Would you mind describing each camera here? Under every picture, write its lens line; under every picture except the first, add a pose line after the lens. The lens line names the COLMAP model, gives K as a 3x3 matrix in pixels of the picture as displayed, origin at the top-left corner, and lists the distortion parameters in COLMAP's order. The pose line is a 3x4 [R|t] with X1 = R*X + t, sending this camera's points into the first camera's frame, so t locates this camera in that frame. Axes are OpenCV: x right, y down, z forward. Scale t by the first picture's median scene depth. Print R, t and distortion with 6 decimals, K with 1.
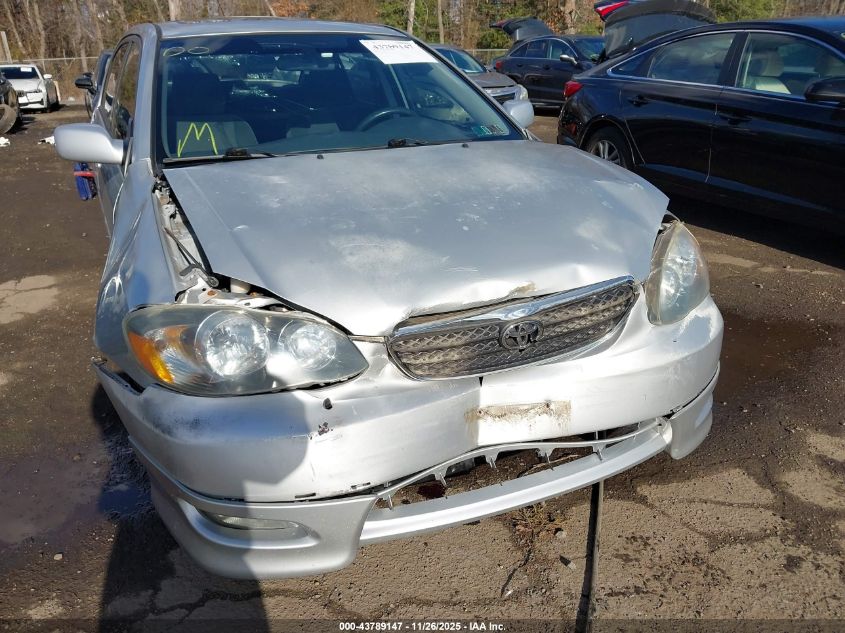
lens RADIAL K [[683.1, 0, 415.0], [0, 683.1, 315.2], [0, 0, 1]] dist [0.011291, -0.024787]
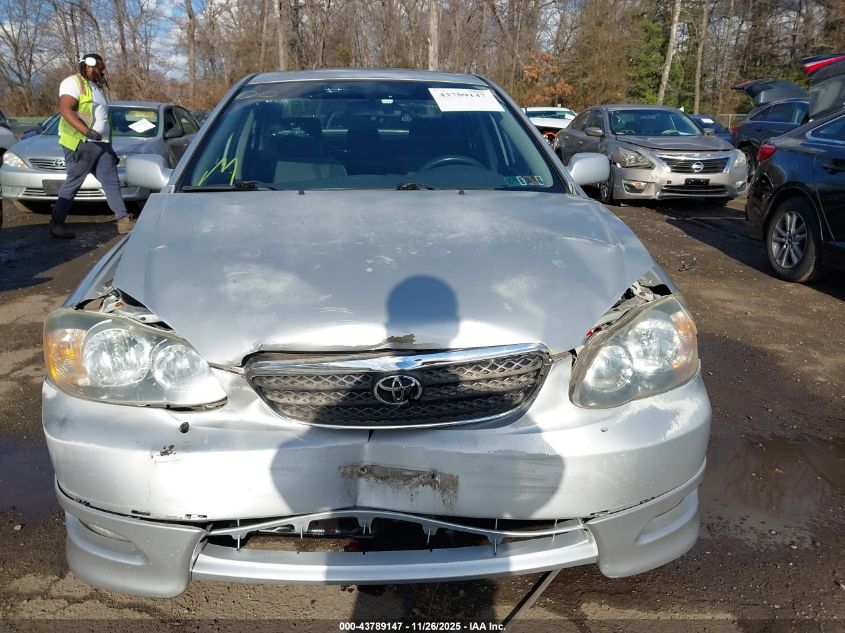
lens RADIAL K [[683.1, 0, 421.7], [0, 683.1, 313.8], [0, 0, 1]] dist [0.011291, -0.024787]
pose [[0.934125, 0.116232, -0.337490, 0.453219], [-0.144461, 0.987709, -0.059681, -0.021143], [0.326405, 0.104504, 0.939435, 0.138735]]
